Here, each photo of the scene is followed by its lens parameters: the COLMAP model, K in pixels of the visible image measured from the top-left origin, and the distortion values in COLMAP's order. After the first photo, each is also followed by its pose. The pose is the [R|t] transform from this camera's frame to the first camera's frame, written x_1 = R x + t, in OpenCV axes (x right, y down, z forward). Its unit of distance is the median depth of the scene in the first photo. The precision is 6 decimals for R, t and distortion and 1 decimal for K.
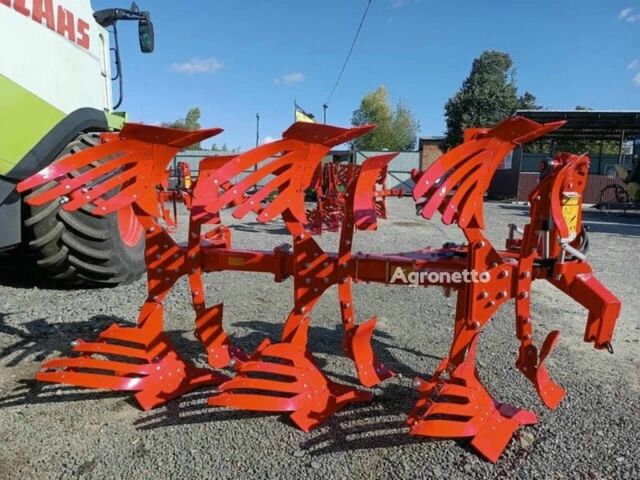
lens RADIAL K [[457.2, 0, 320.0], [0, 457.2, 240.0], [0, 0, 1]] dist [0.013855, -0.004068]
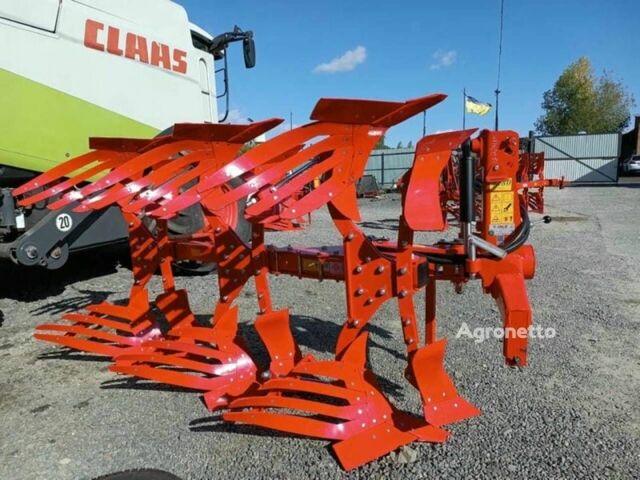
lens RADIAL K [[457.2, 0, 320.0], [0, 457.2, 240.0], [0, 0, 1]] dist [0.013855, -0.004068]
pose [[0.918216, 0.005902, -0.396035, 0.339879], [-0.003283, 0.999968, 0.007292, 0.004514], [0.396066, -0.005395, 0.918206, 0.061197]]
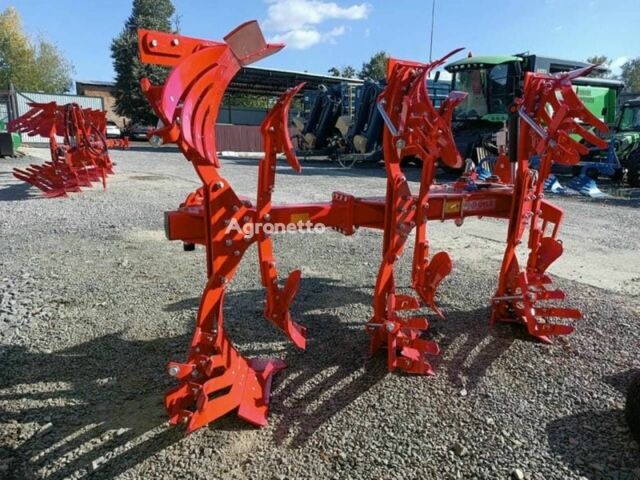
lens RADIAL K [[458.3, 0, 320.0], [0, 458.3, 240.0], [0, 0, 1]] dist [0.032023, -0.001133]
pose [[0.752747, -0.149508, 0.641108, -0.438517], [0.085331, 0.987813, 0.130171, -0.011991], [-0.652757, -0.043279, 0.756330, 0.224761]]
